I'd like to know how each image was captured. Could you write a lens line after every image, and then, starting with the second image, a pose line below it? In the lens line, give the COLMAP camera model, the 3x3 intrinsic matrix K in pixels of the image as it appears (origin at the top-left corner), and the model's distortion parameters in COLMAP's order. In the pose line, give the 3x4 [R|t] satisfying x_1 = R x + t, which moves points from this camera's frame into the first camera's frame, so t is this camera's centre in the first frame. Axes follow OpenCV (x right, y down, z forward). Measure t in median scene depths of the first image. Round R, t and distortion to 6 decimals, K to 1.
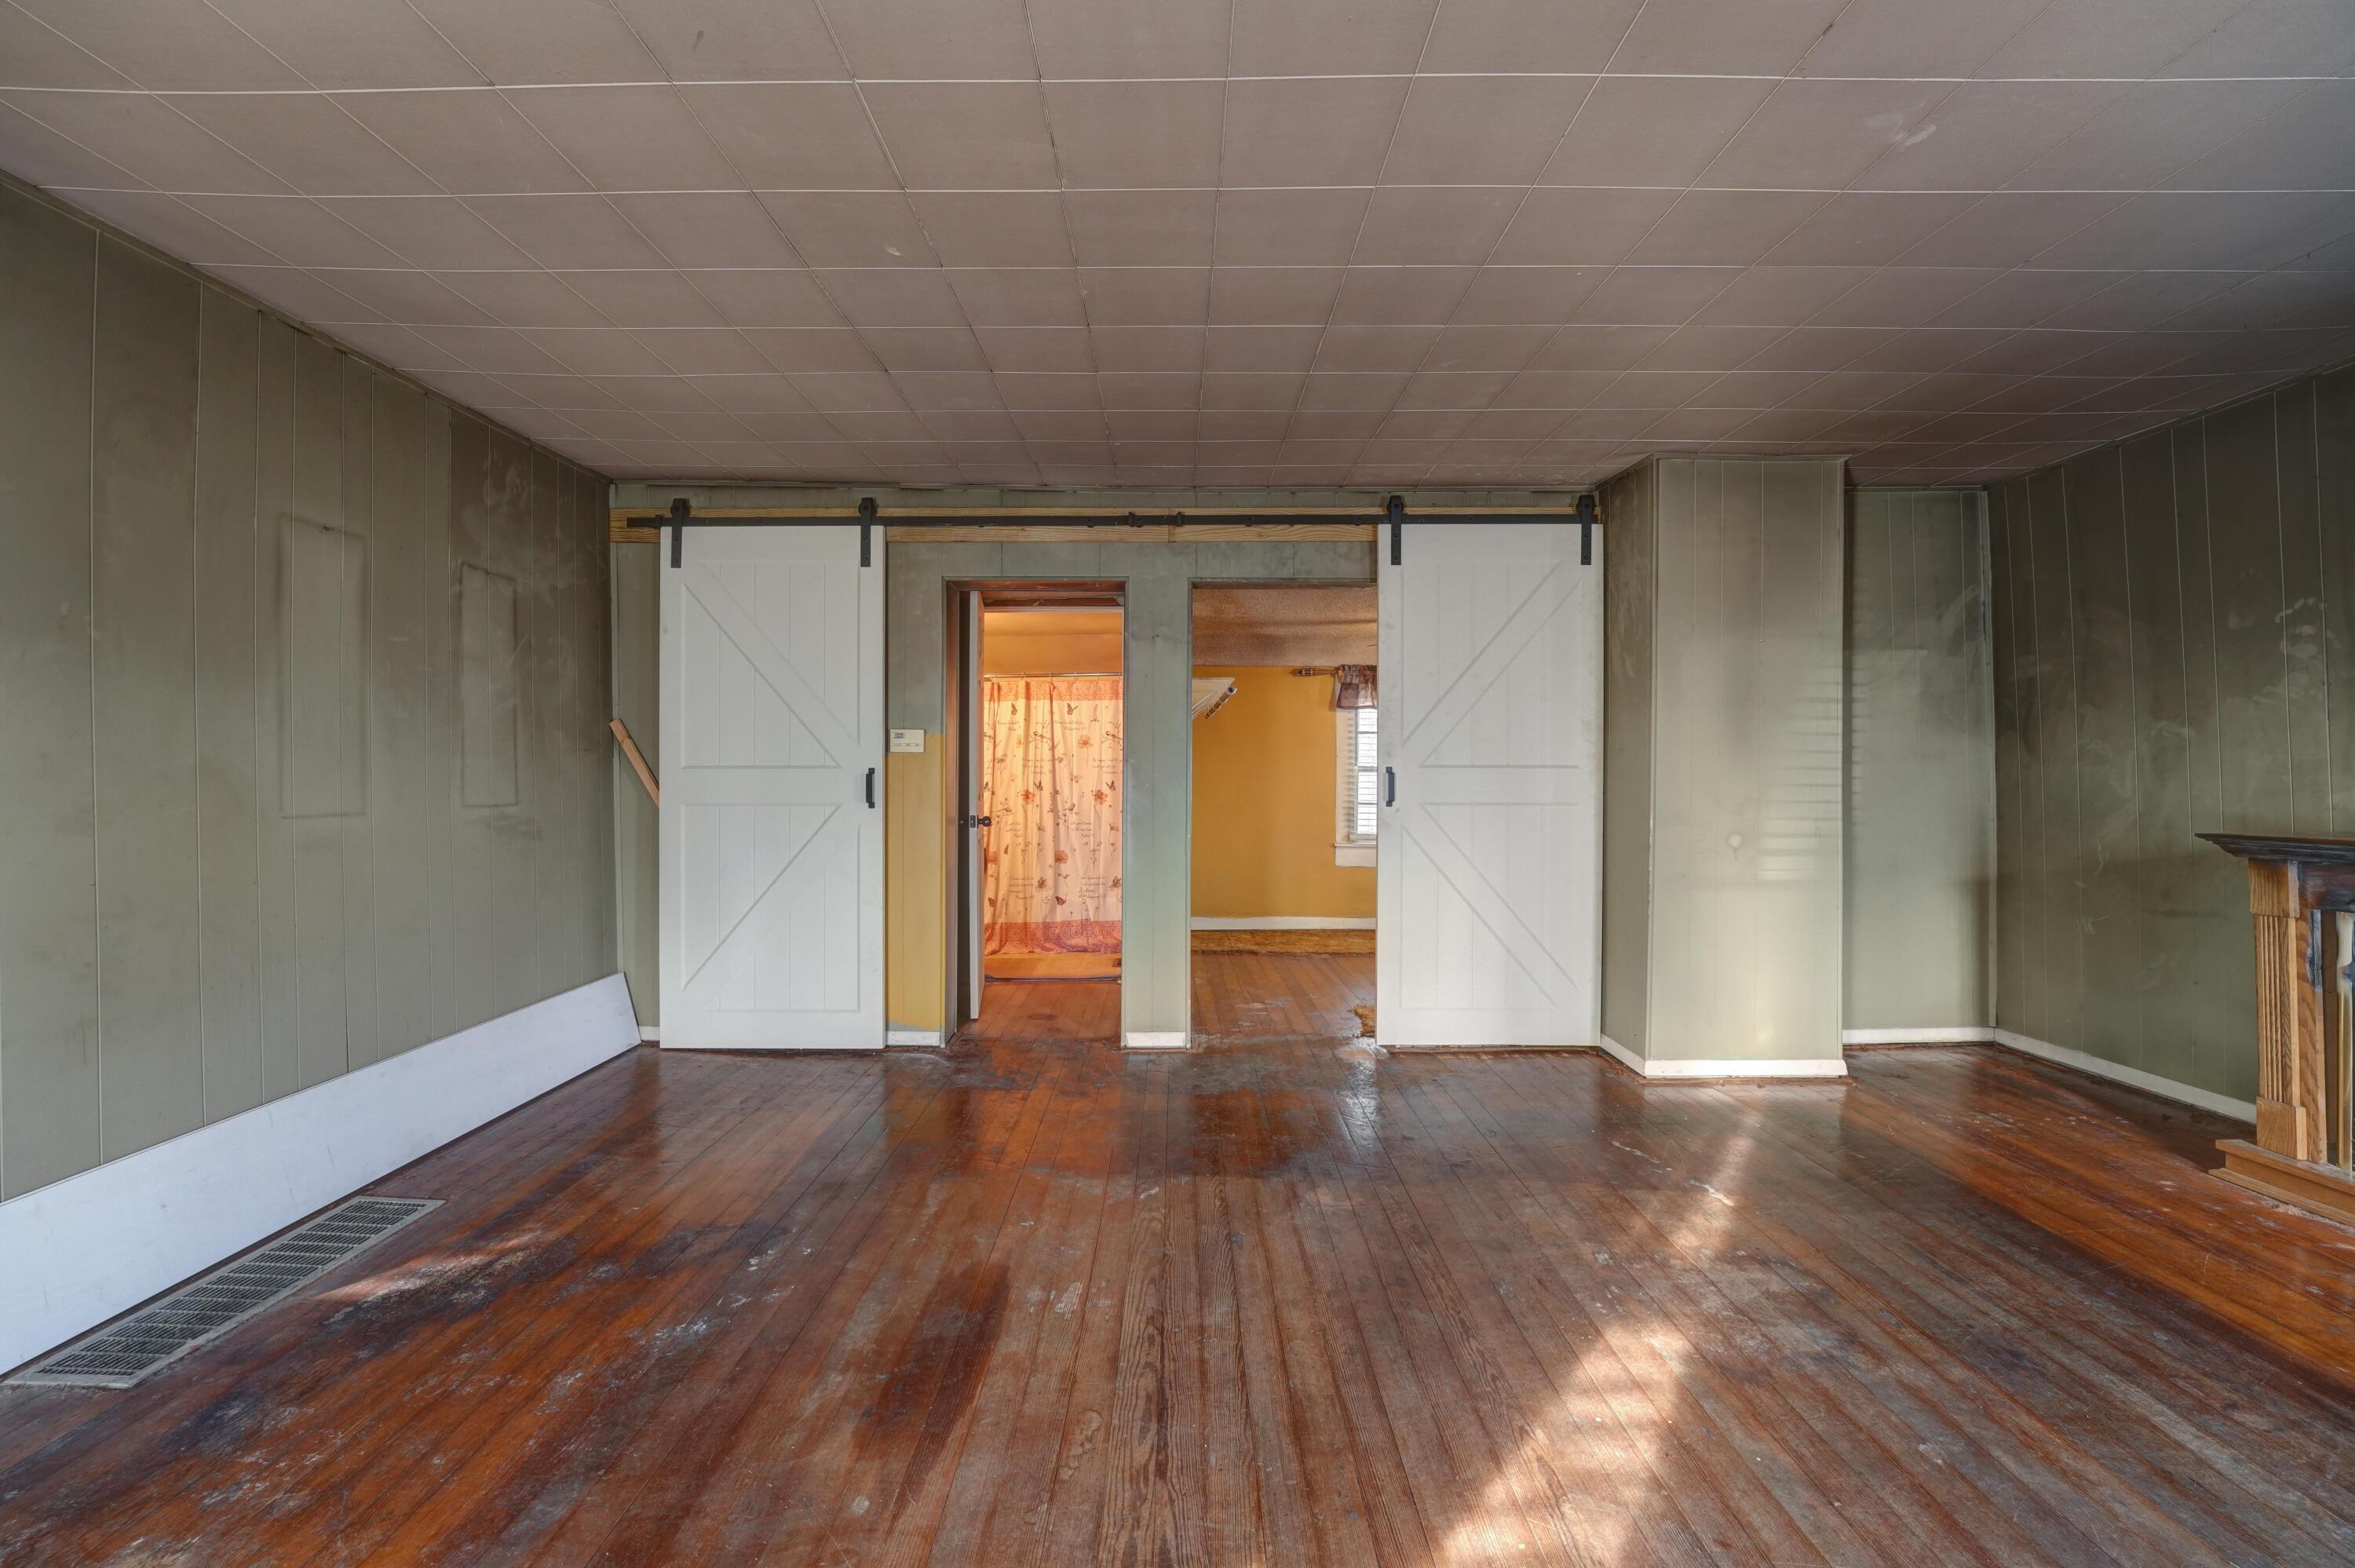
lens RADIAL K [[954.6, 0, 1157.4], [0, 954.6, 779.3], [0, 0, 1]] dist [-0.022660, 0.000356]
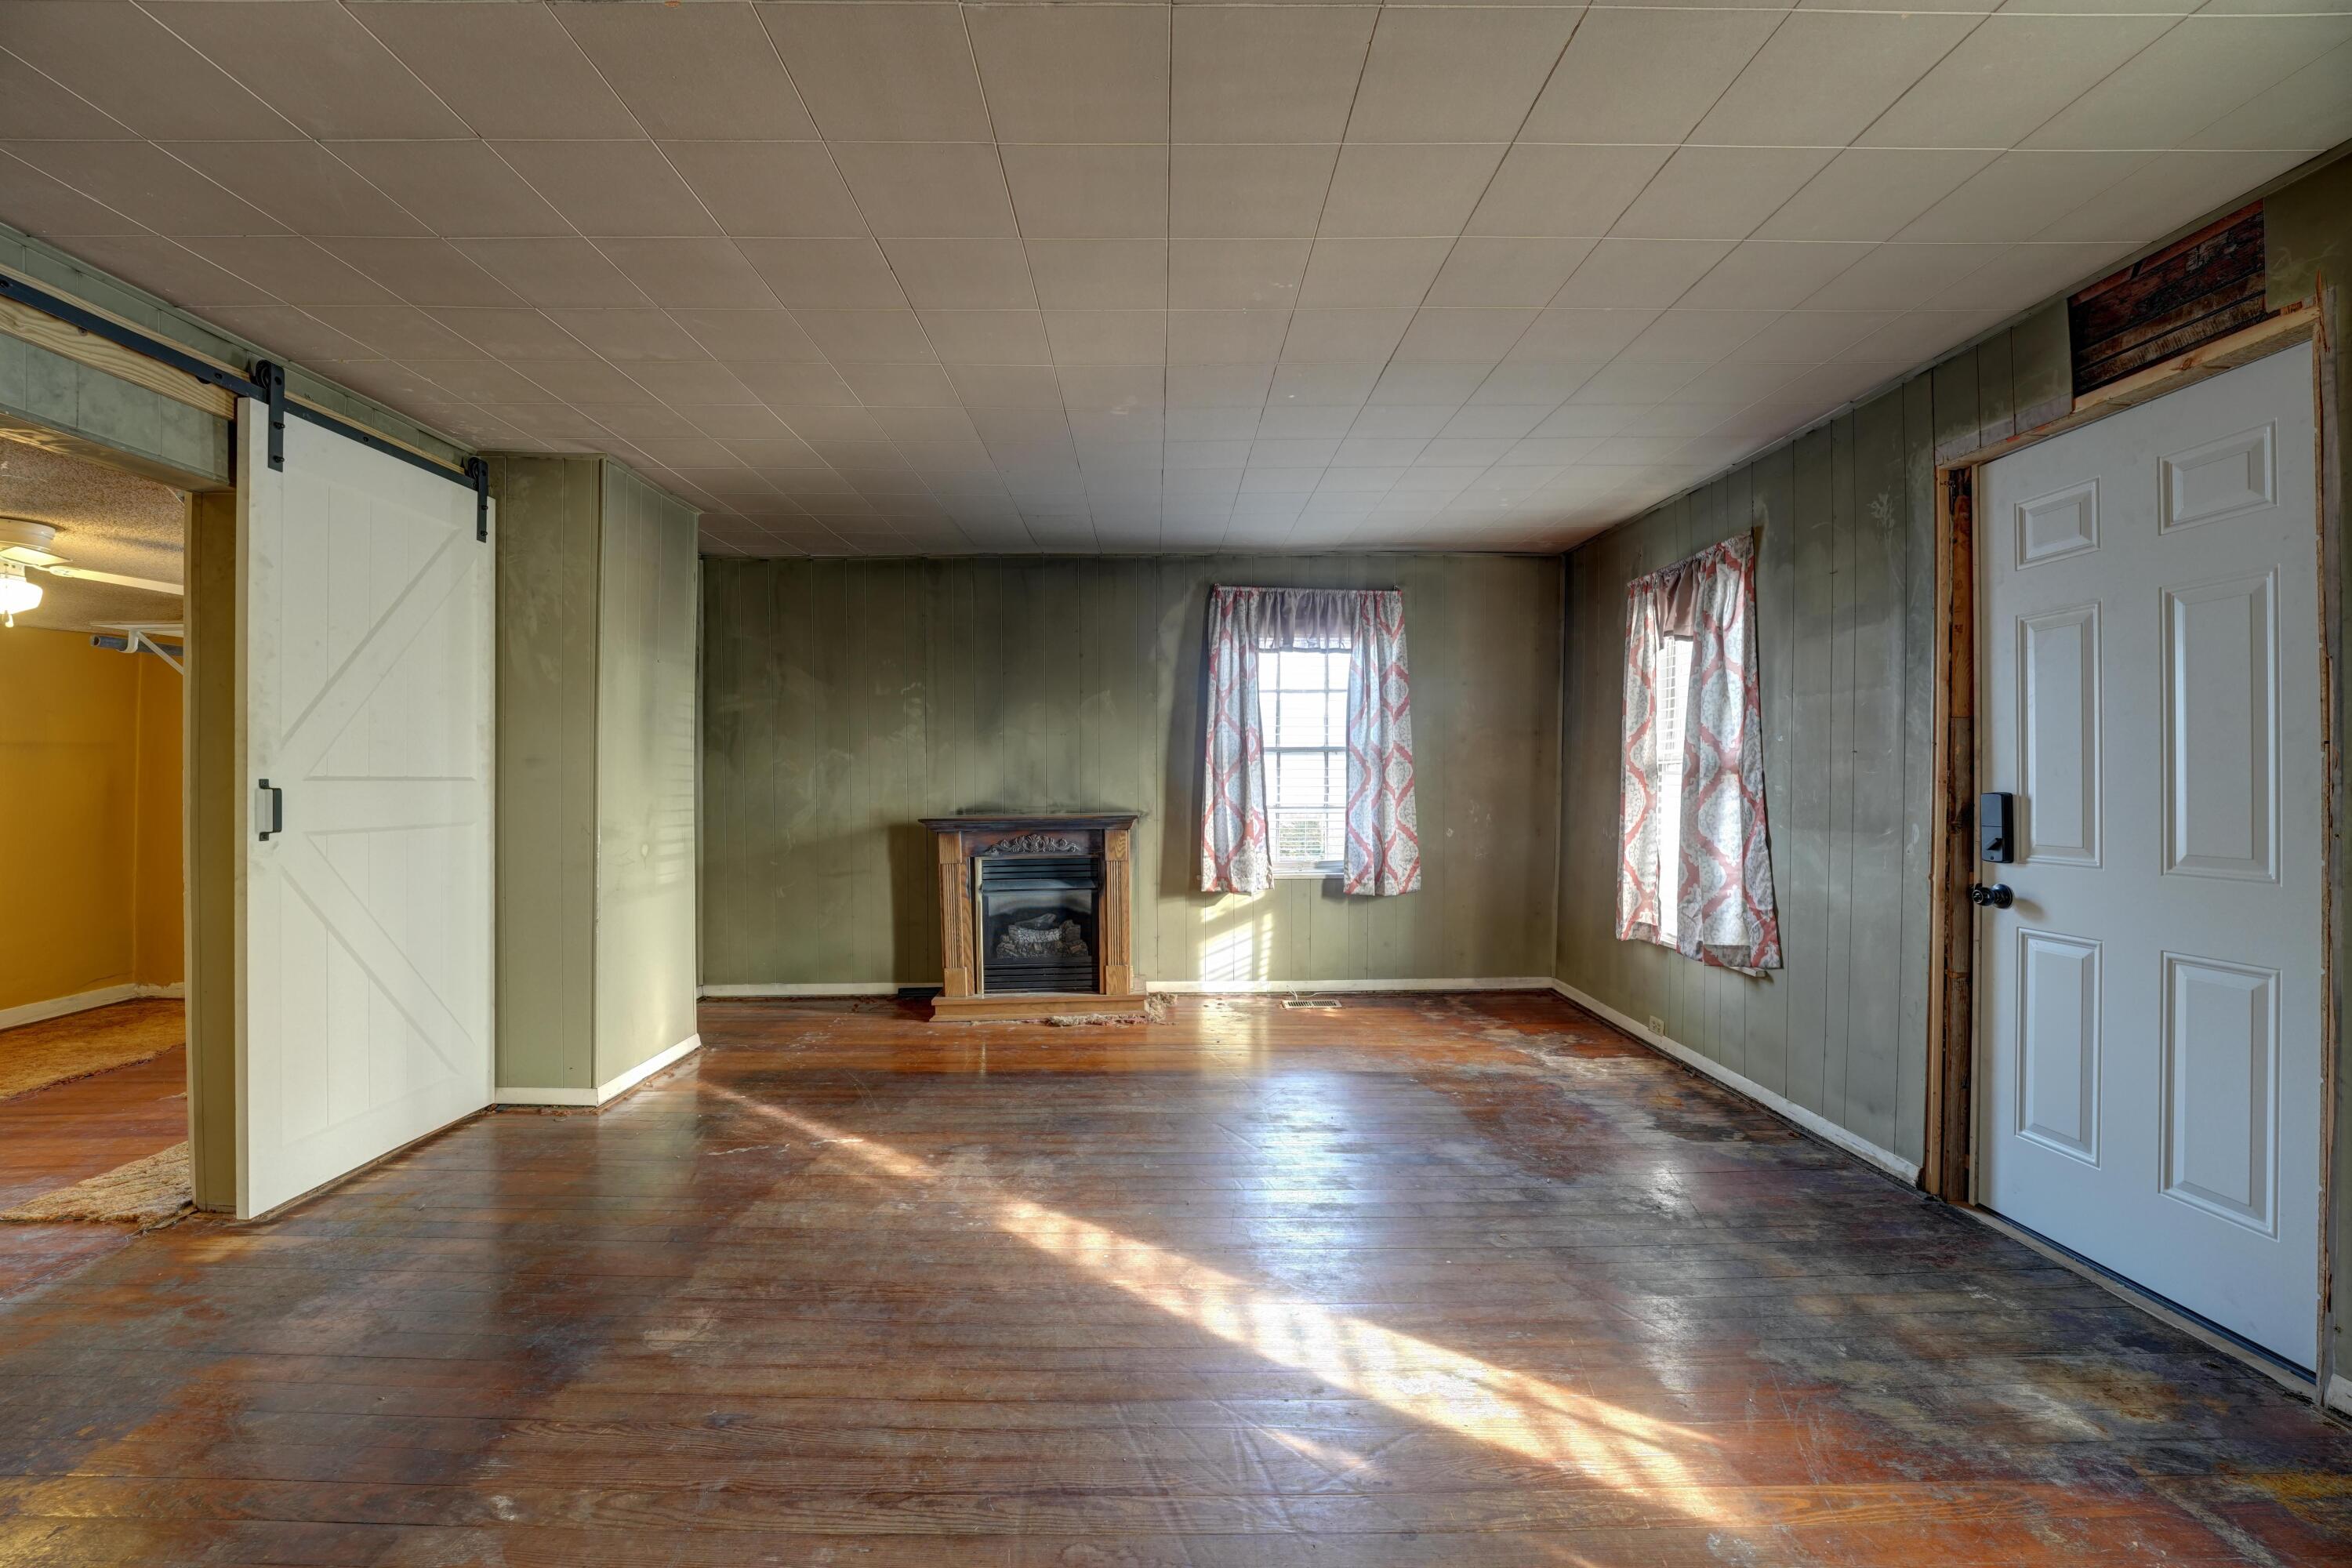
lens RADIAL K [[953.5, 0, 1155.9], [0, 953.5, 779.3], [0, 0, 1]] dist [-0.022660, 0.000356]
pose [[-0.016648, -0.000108, 0.999861, -0.455833], [0.011526, 0.999934, 0.000300, -0.006940], [-0.999795, 0.011529, -0.016646, 0.468226]]
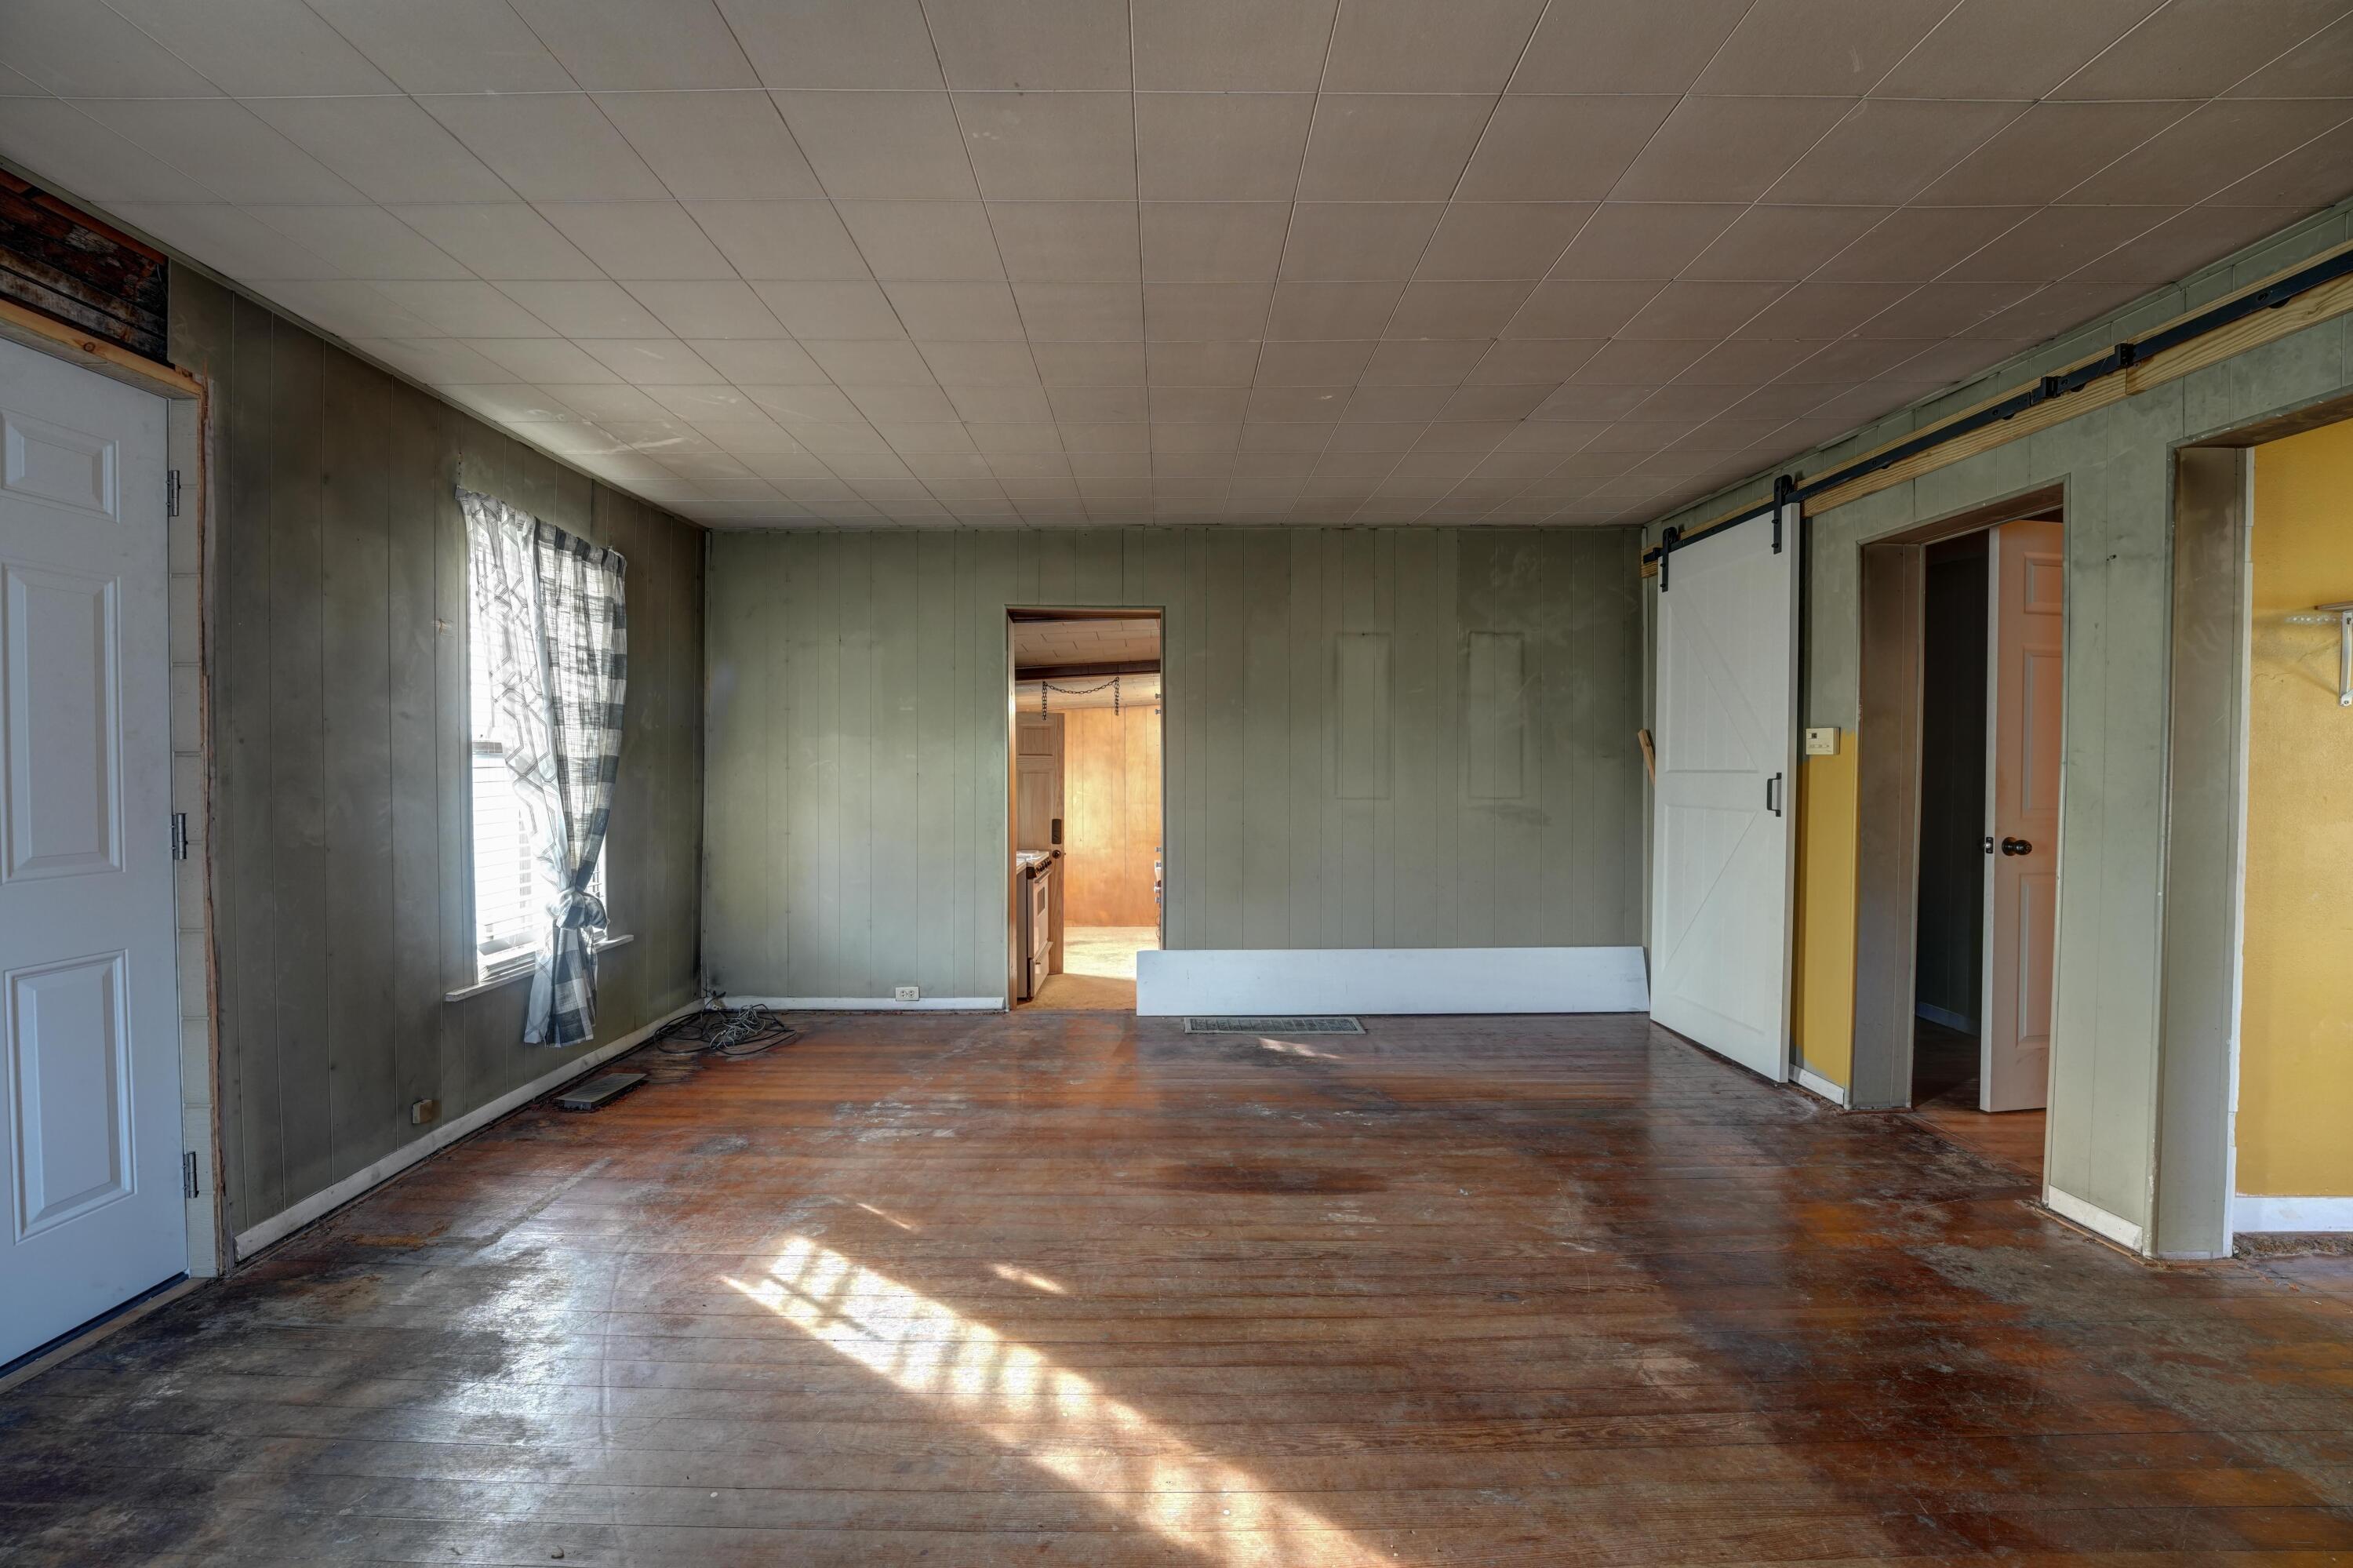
lens RADIAL K [[937.7, 0, 1176.5], [0, 937.7, 784.0], [0, 0, 1]] dist [-0.022380, 0.000082]
pose [[0.037169, 0.017264, -0.999160, 0.660366], [-0.011819, 0.999788, 0.016835, -0.010489], [0.999239, 0.011183, 0.037366, 0.452891]]
